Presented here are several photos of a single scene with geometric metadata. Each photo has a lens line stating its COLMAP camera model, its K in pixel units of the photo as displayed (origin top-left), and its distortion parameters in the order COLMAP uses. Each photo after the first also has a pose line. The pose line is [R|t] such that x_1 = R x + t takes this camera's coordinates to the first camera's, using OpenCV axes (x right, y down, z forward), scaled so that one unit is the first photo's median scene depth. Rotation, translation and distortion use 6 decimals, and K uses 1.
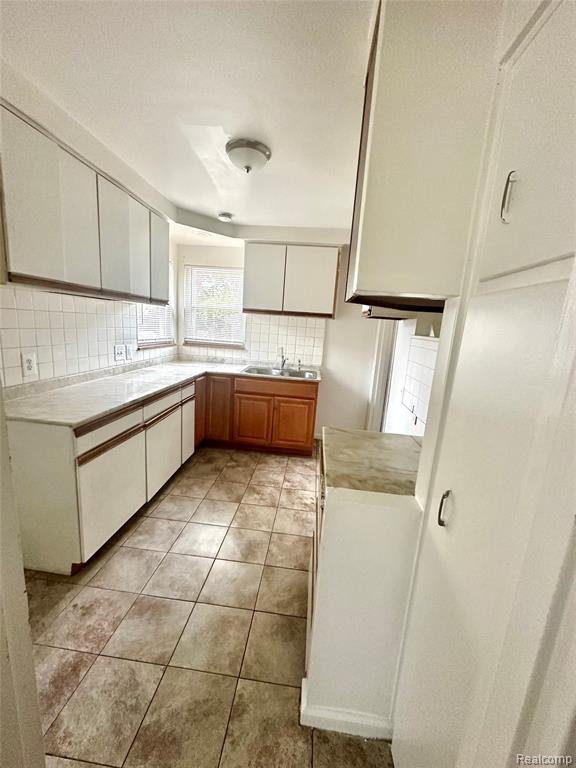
lens RADIAL K [[307.2, 0, 287.1], [0, 307.2, 383.8], [0, 0, 1]] dist [0.001879, 0.000160]
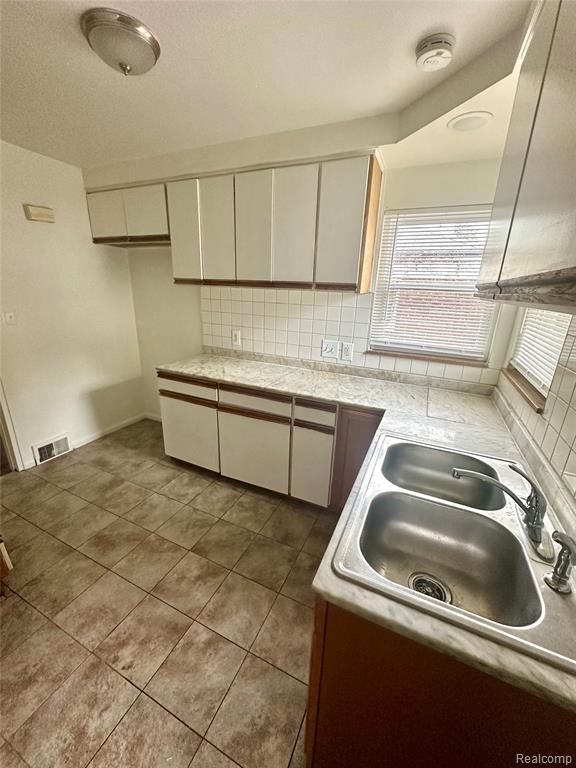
lens RADIAL K [[307.2, 0, 287.7], [0, 307.2, 383.0], [0, 0, 1]] dist [0.001879, 0.000160]
pose [[-0.326956, 0.213579, -0.920589, 0.386555], [-0.234411, 0.925356, 0.297939, -0.284031], [0.915506, 0.313209, -0.252485, 1.315769]]
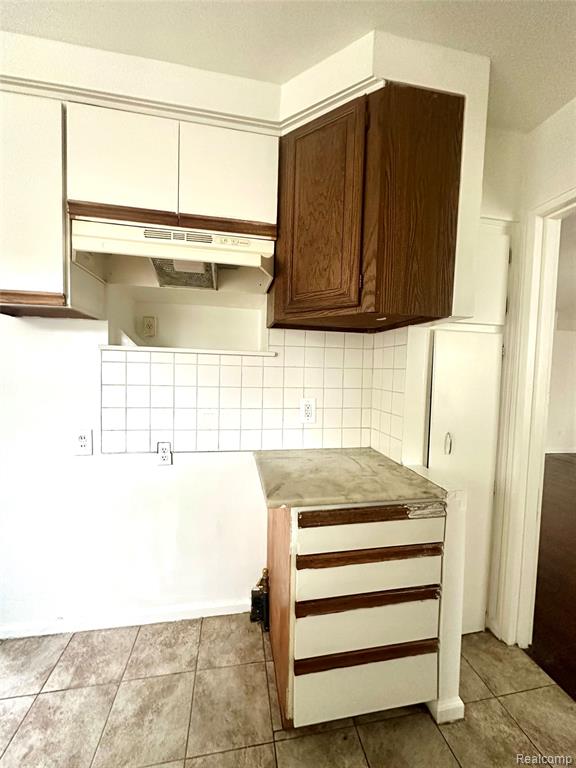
lens RADIAL K [[307.2, 0, 288.0], [0, 307.2, 382.8], [0, 0, 1]] dist [0.001879, 0.000160]
pose [[-0.266653, -0.123341, 0.955868, -0.304777], [0.141716, 0.975980, 0.165470, -0.124835], [-0.953317, 0.179585, -0.242768, 0.751926]]
